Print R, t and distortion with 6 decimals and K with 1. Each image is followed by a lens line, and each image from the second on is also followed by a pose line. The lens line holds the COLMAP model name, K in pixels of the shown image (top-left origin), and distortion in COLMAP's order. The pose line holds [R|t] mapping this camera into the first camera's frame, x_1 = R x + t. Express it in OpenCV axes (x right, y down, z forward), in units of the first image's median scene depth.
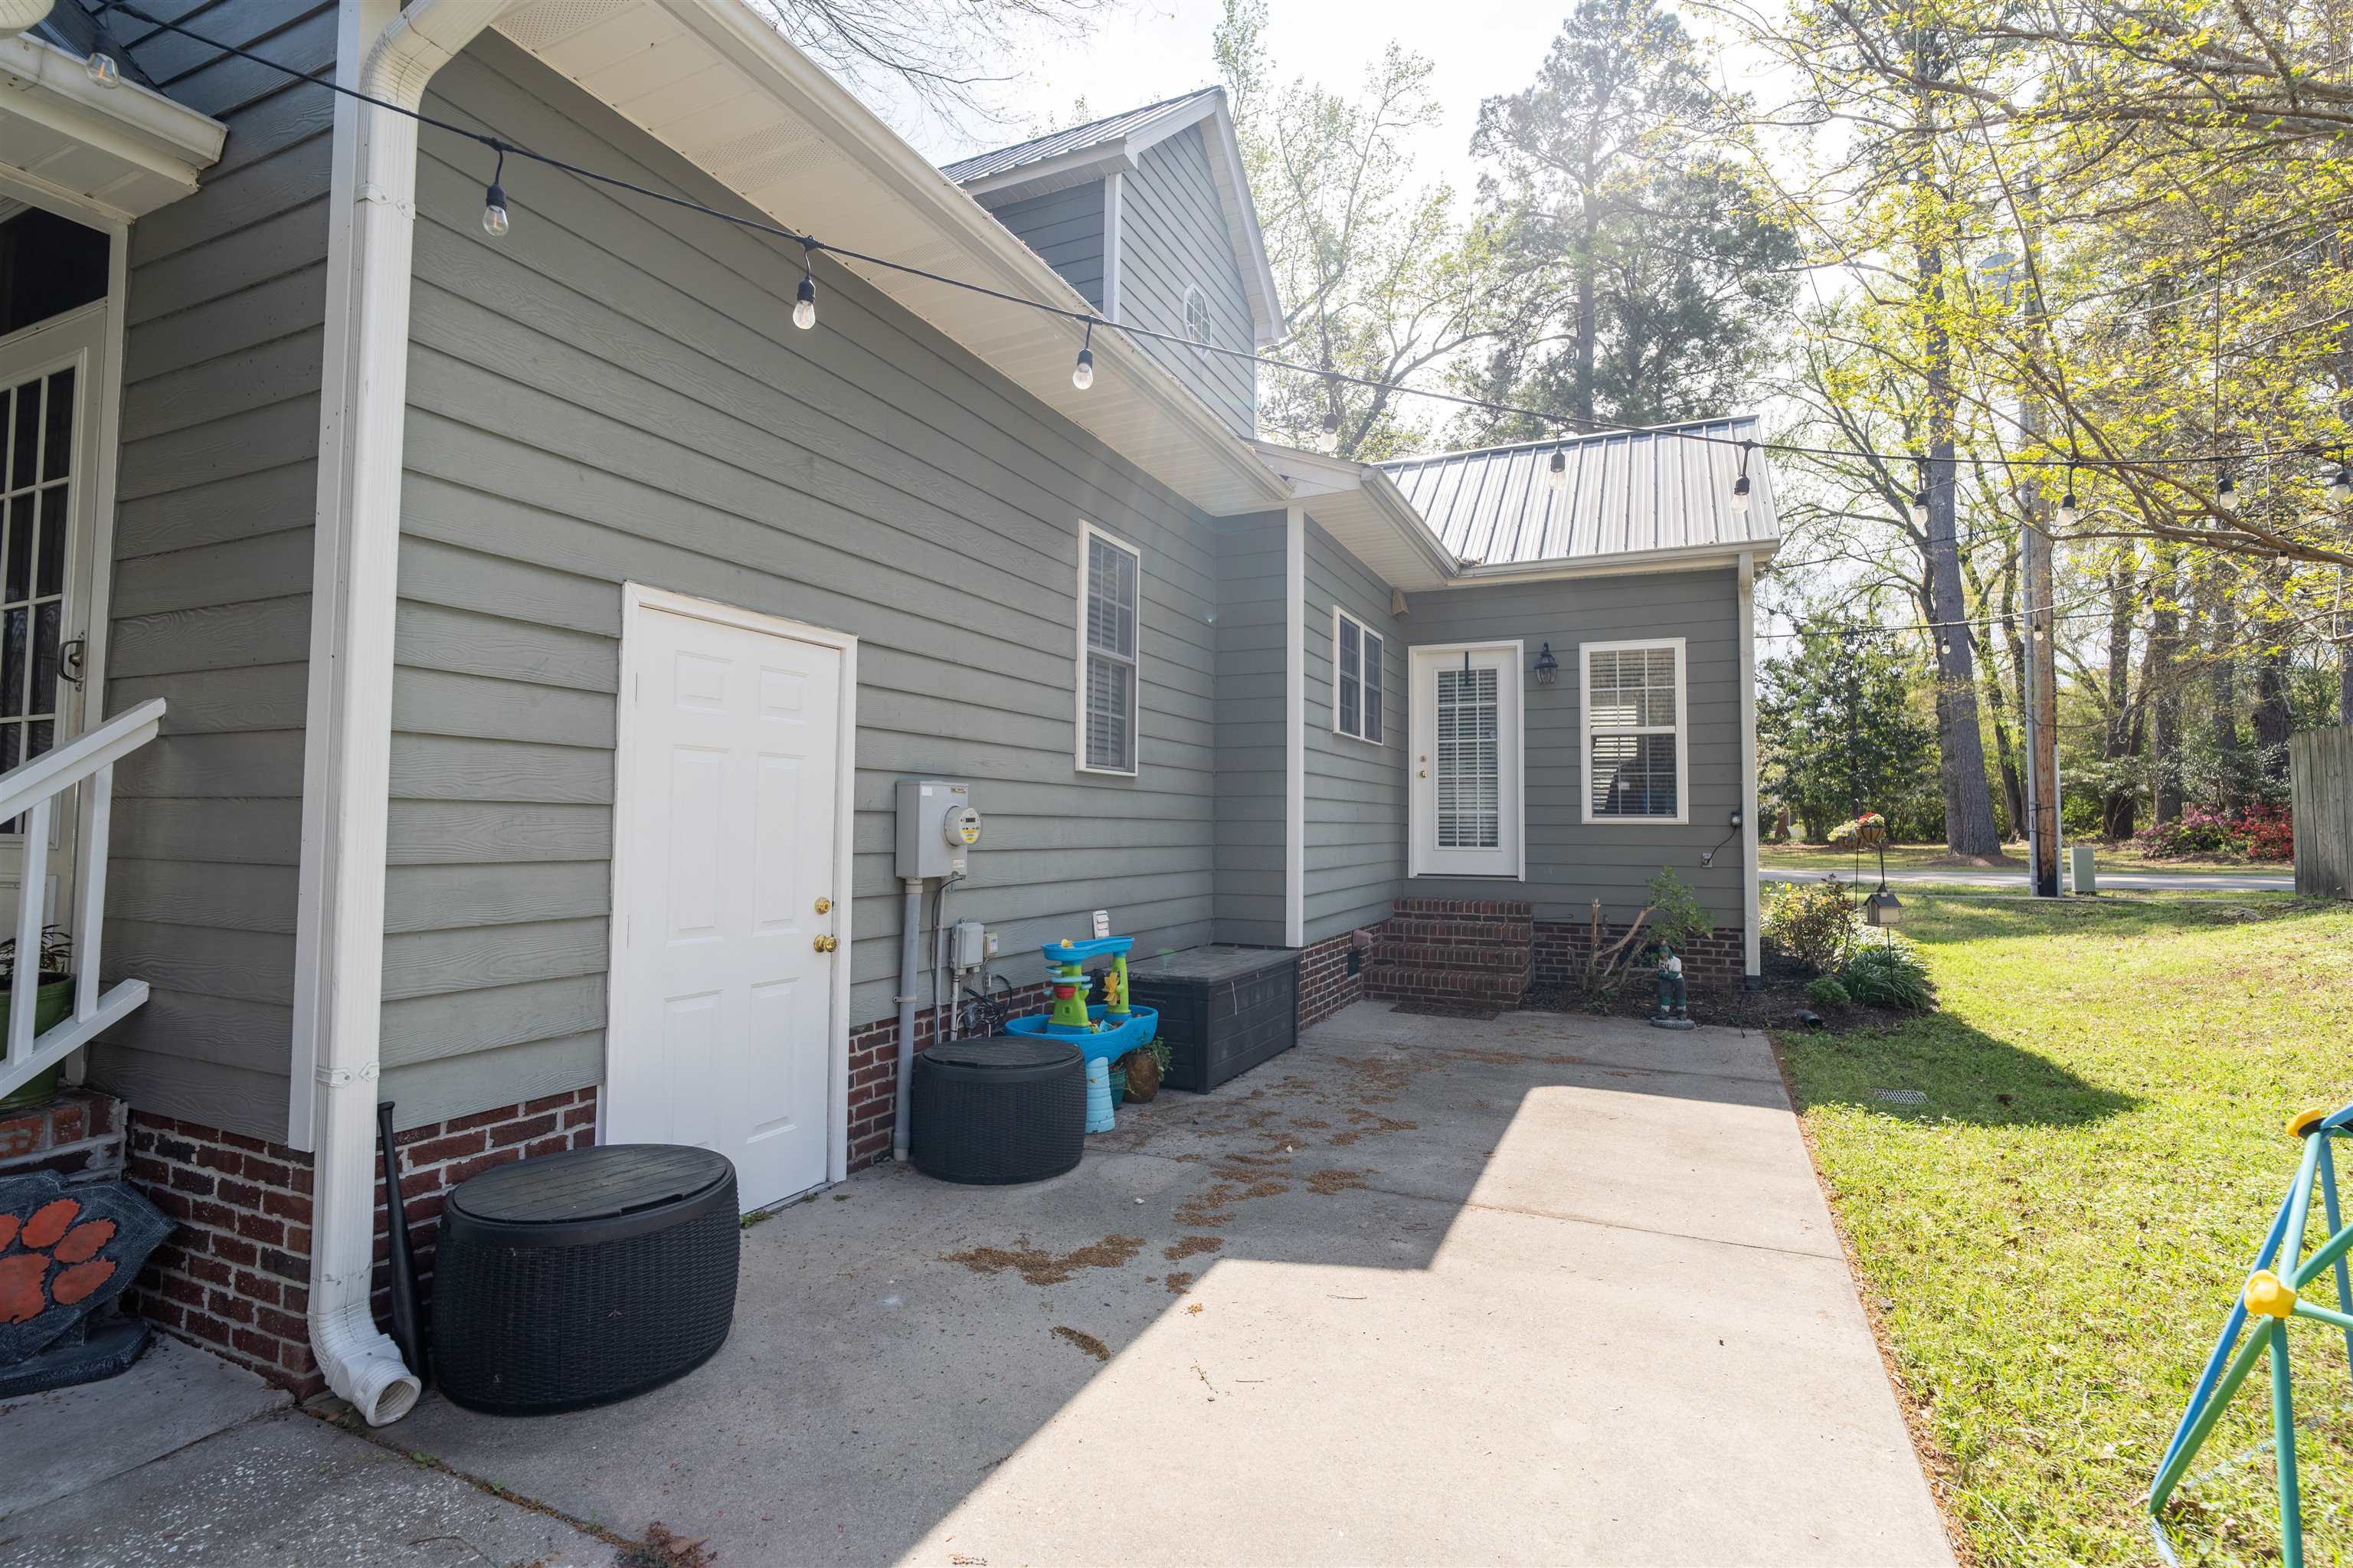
lens RADIAL K [[1079.7, 0, 1176.5], [0, 1079.7, 784.0], [0, 0, 1]] dist [0.017550, 0.000177]
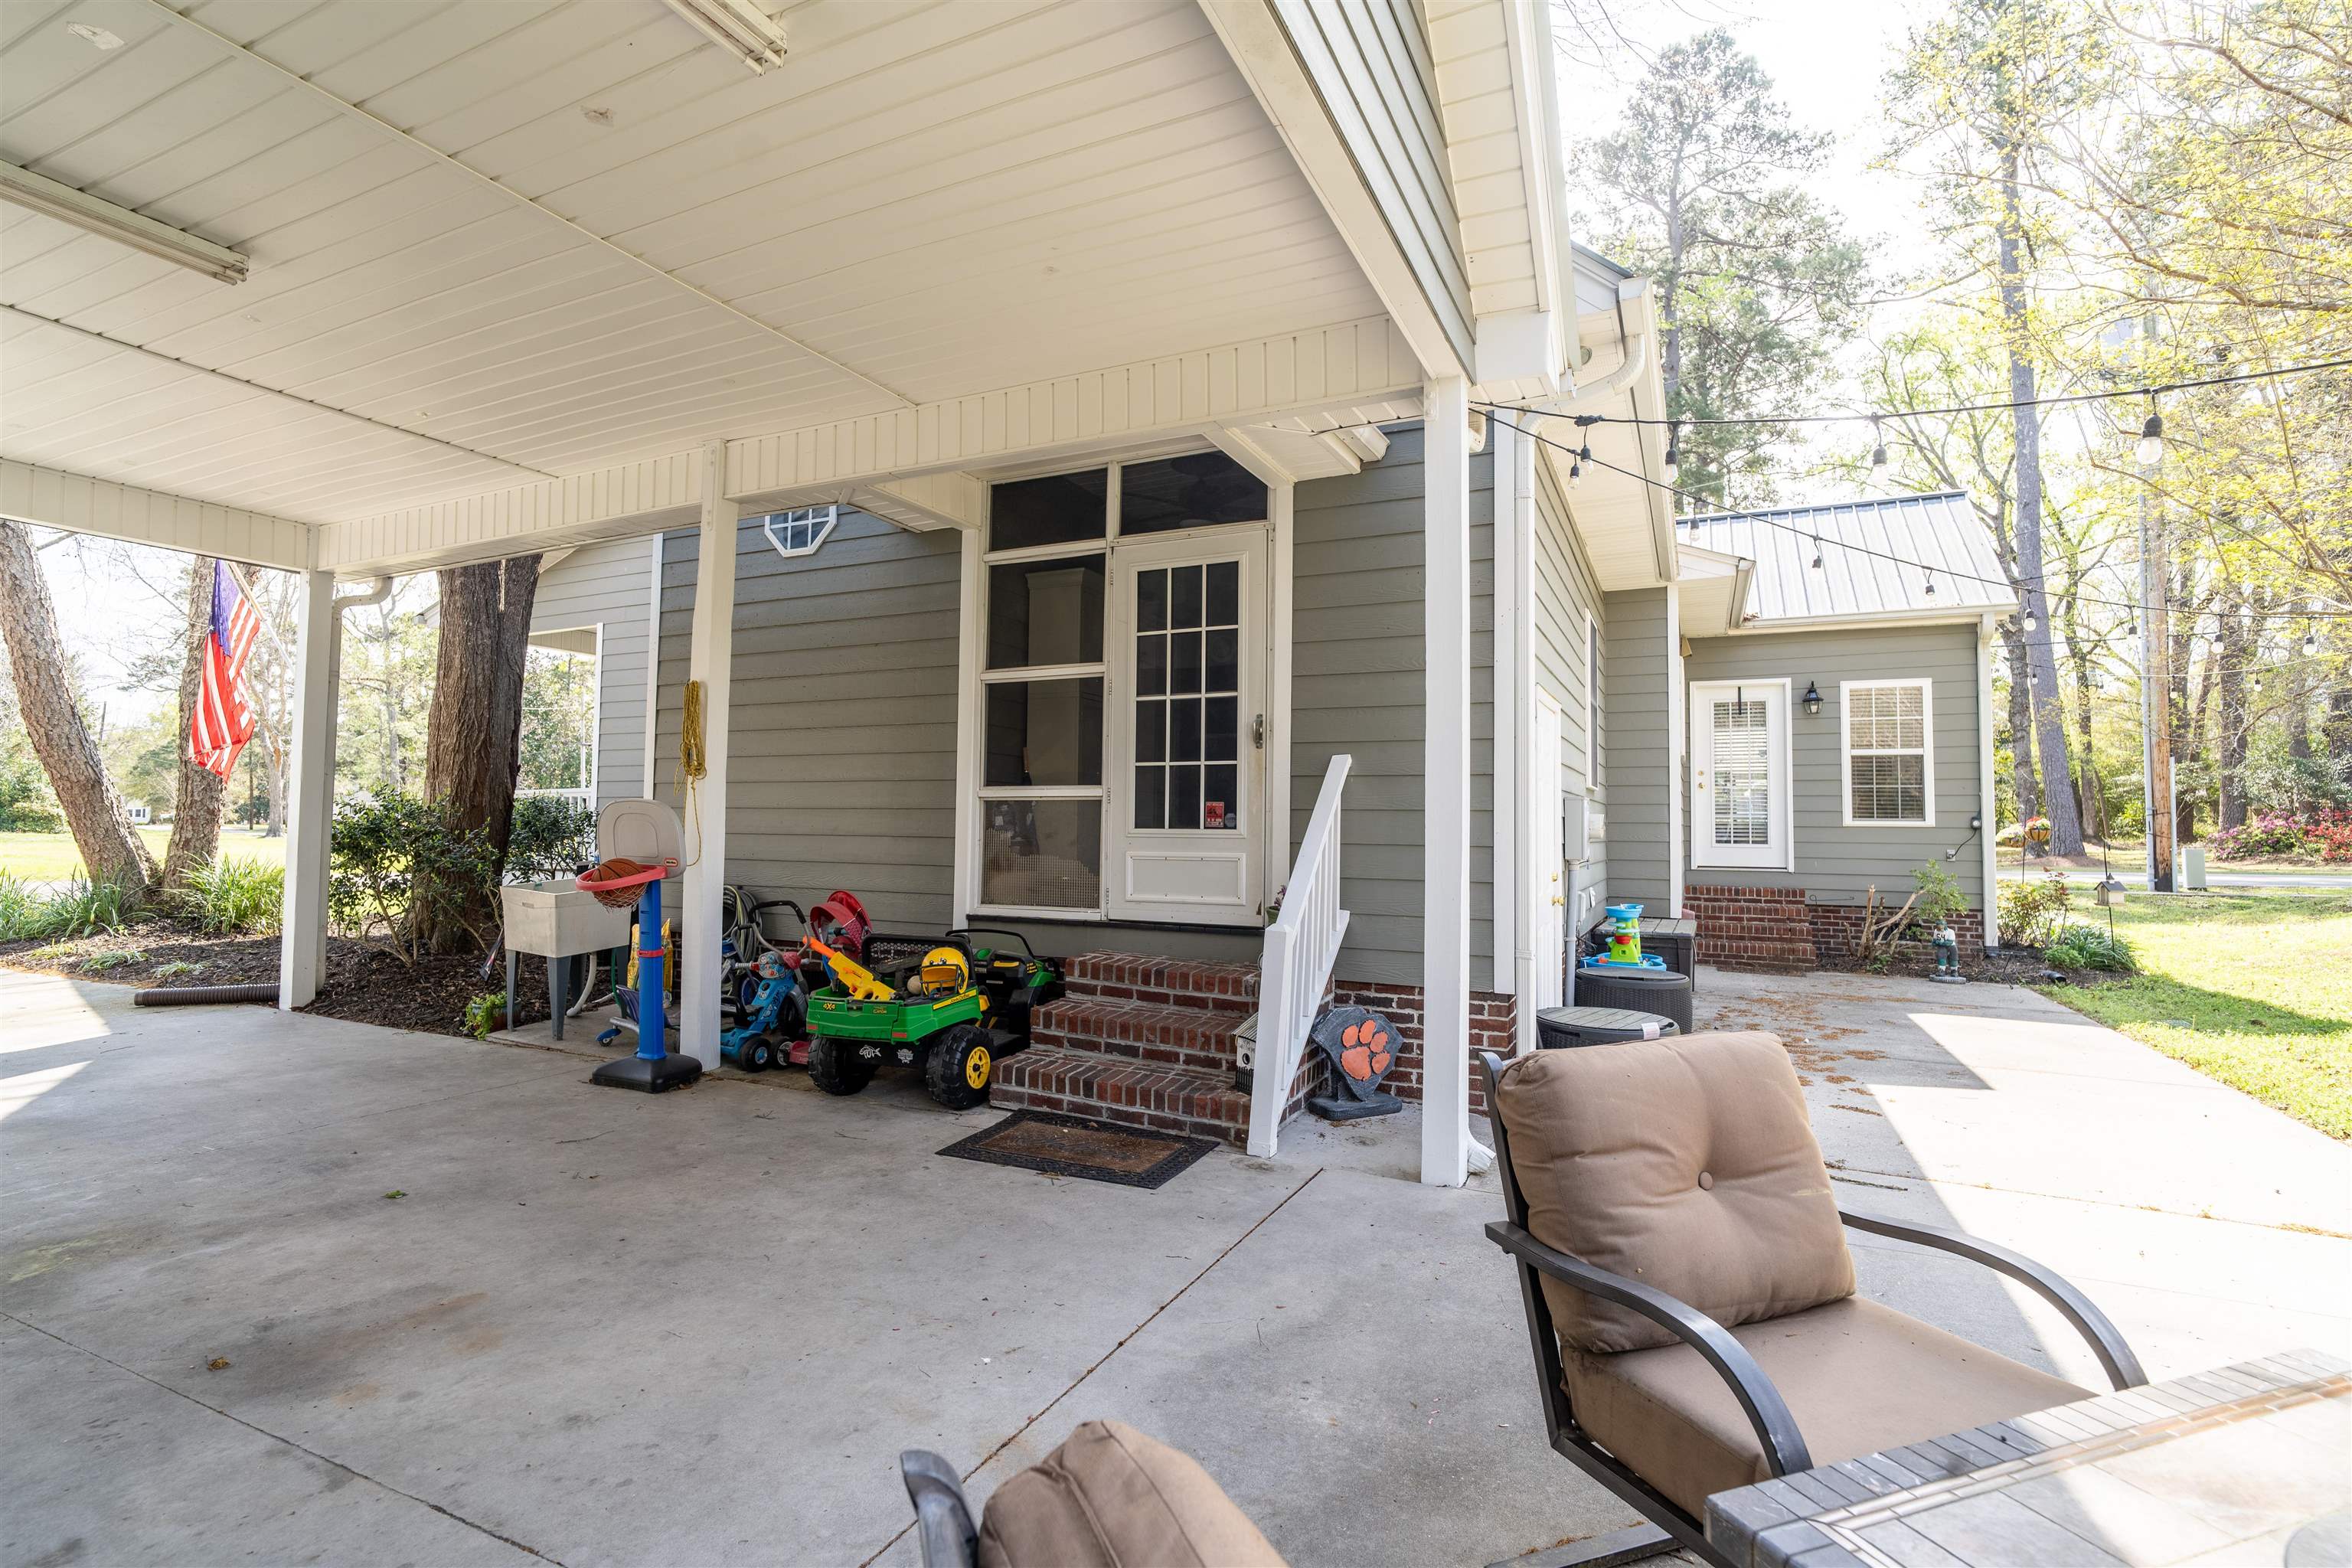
lens RADIAL K [[1077.8, 0, 1173.1], [0, 1077.8, 787.5], [0, 0, 1]] dist [-0.021597, 0.018457]
pose [[0.999548, 0.003337, -0.029877, -0.229262], [-0.003254, 0.999991, 0.002835, -0.005627], [0.029886, -0.002736, 0.999550, -0.164829]]
